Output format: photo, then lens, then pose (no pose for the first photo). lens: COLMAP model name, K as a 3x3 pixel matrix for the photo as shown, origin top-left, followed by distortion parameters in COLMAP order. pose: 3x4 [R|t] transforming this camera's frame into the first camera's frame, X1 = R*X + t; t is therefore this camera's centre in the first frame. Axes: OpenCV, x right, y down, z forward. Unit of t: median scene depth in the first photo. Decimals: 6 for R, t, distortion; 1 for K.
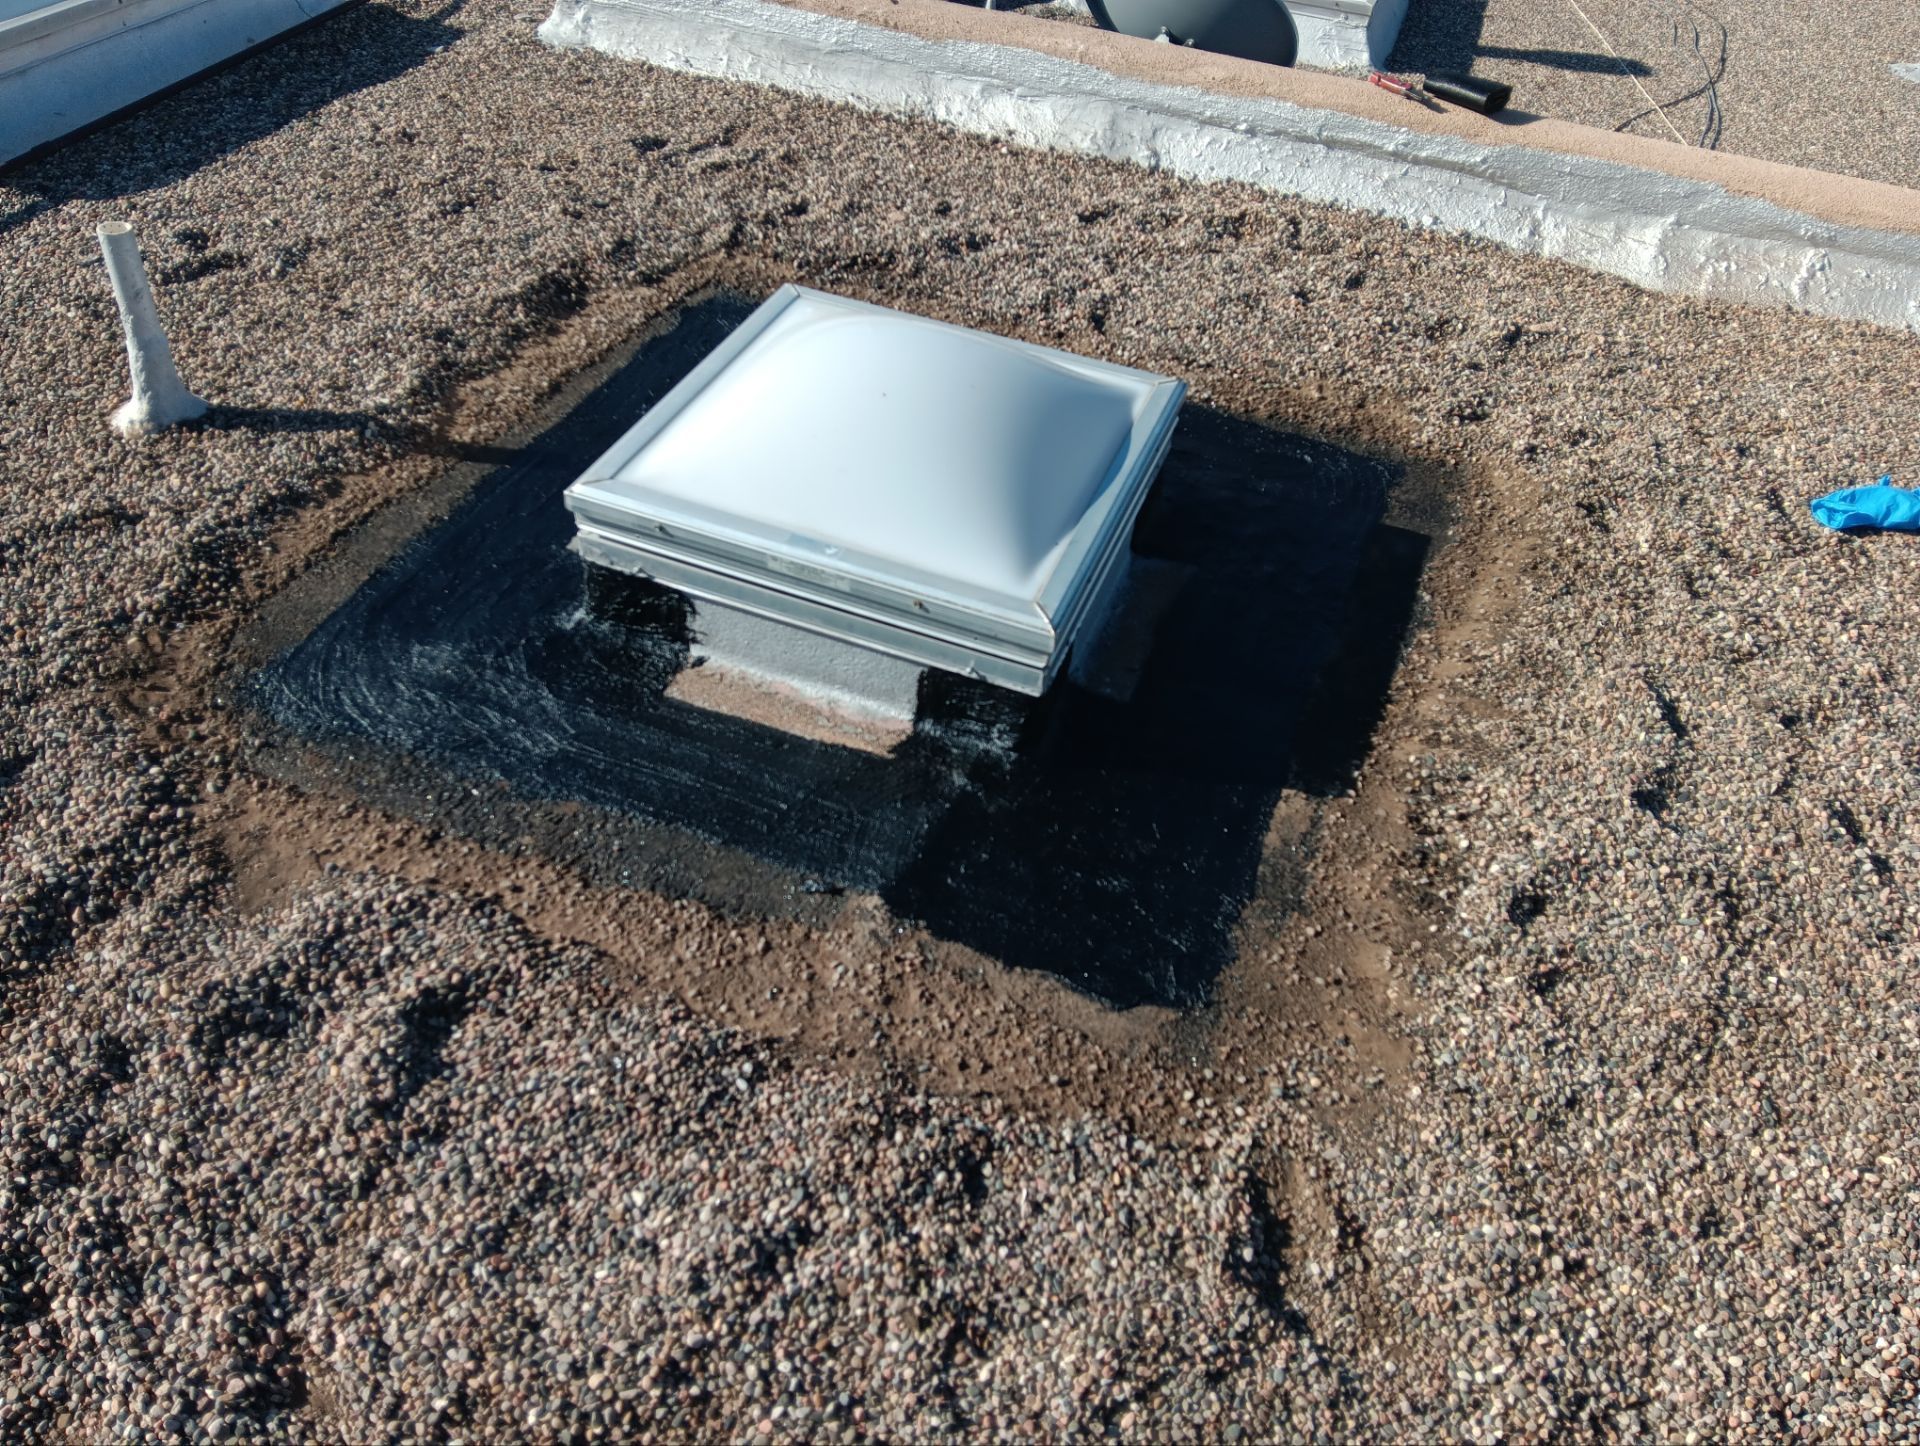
lens RADIAL K [[1516.7, 0, 960.0], [0, 1516.7, 723.0], [0, 0, 1]] dist [0.062781, -0.127046]
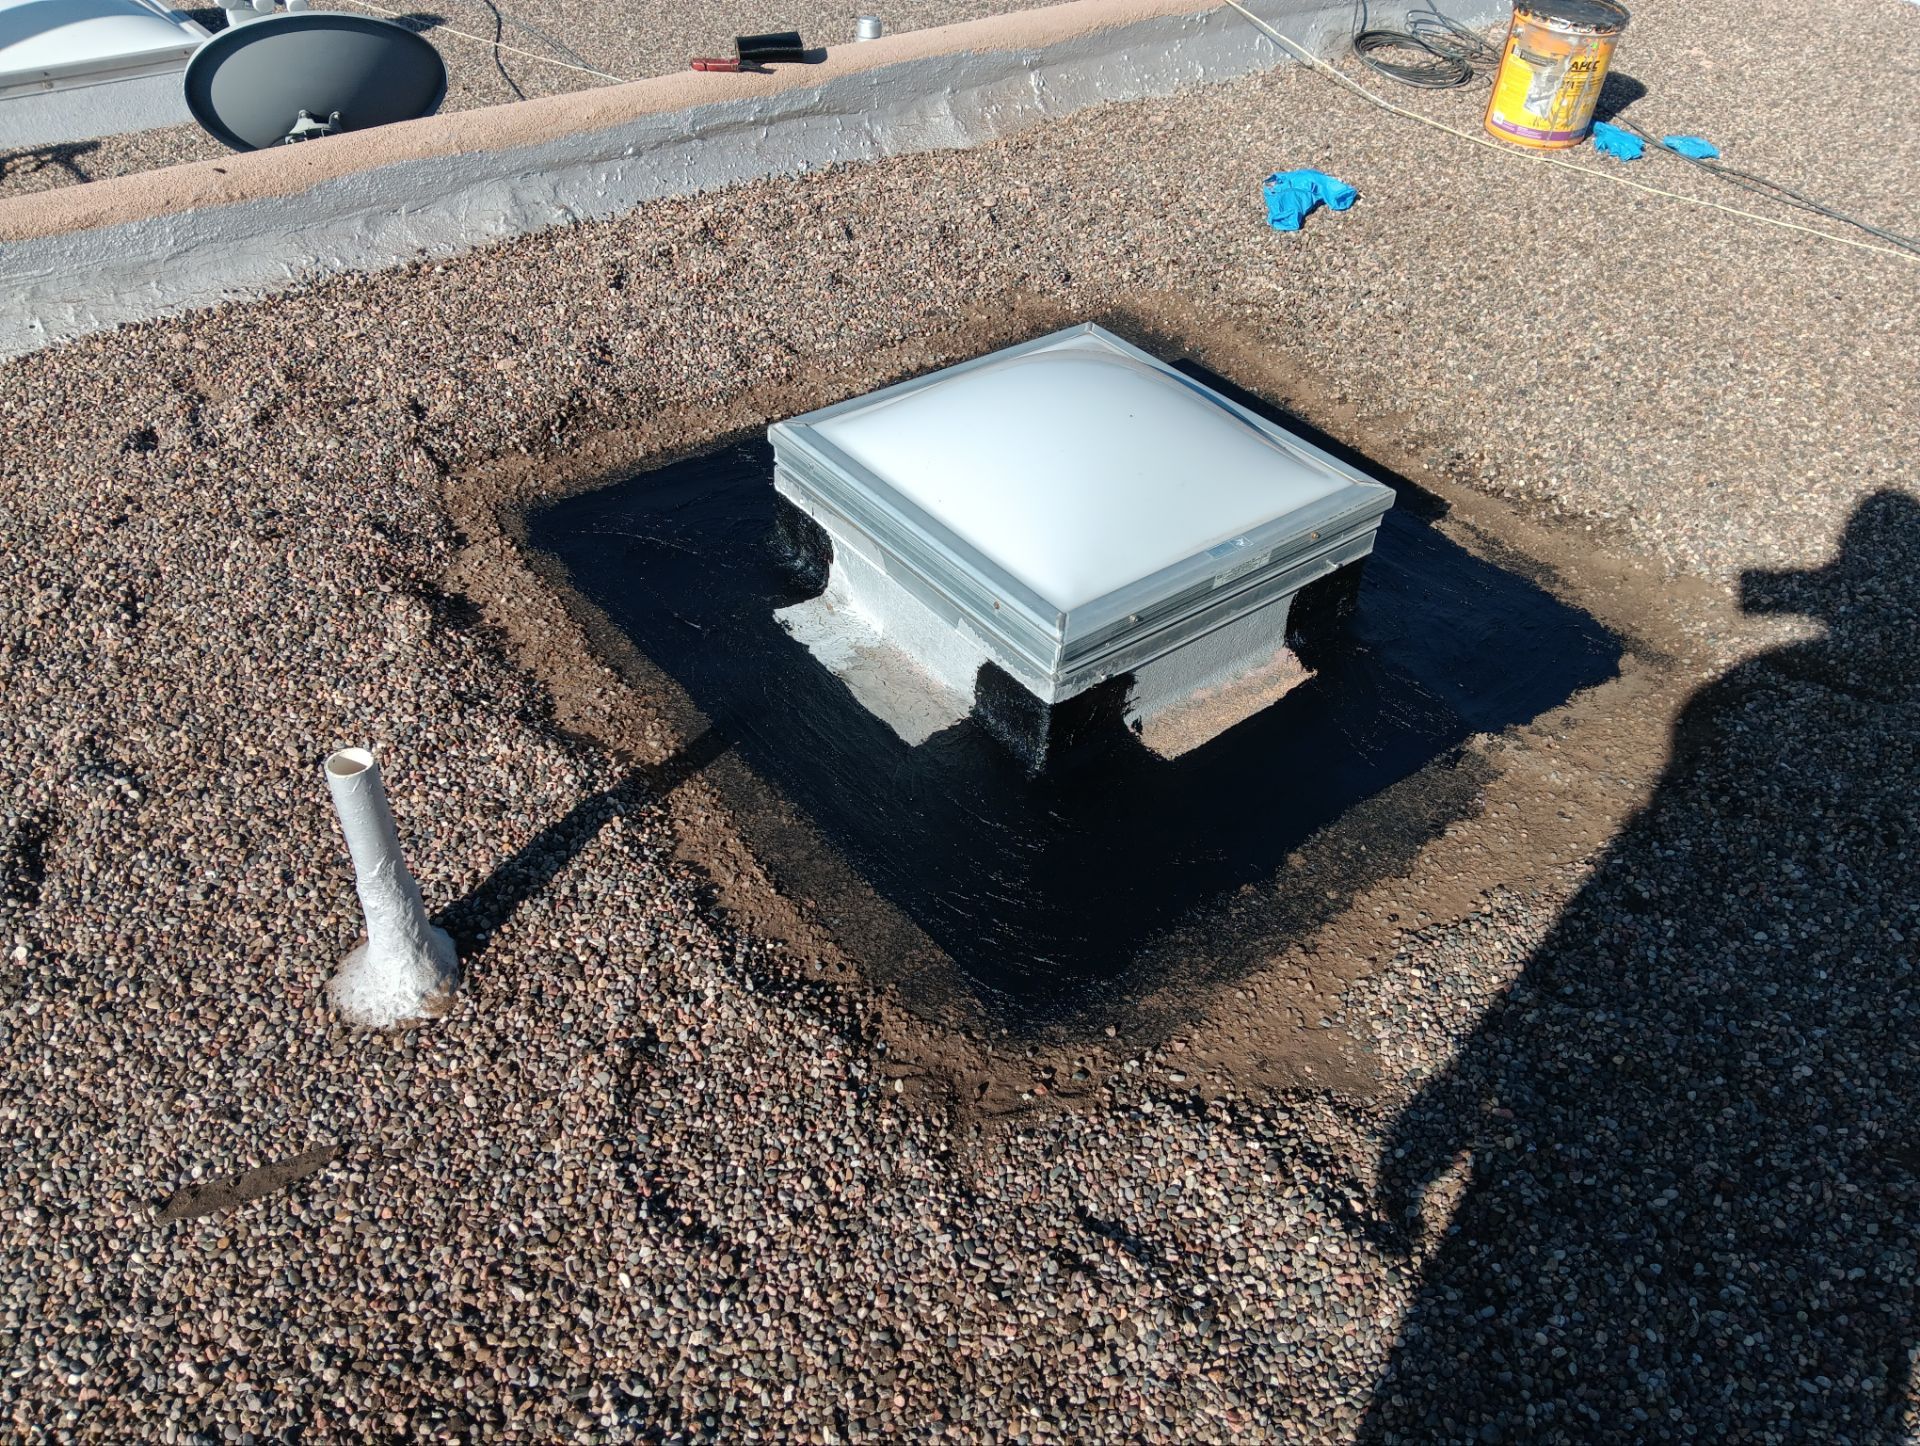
lens RADIAL K [[1516.7, 0, 960.0], [0, 1516.7, 723.0], [0, 0, 1]] dist [0.062781, -0.127046]
pose [[0.508221, -0.583662, 0.633285, -0.620522], [0.560491, 0.782450, 0.271335, -0.273045], [-0.653881, 0.217052, 0.724795, 0.233148]]
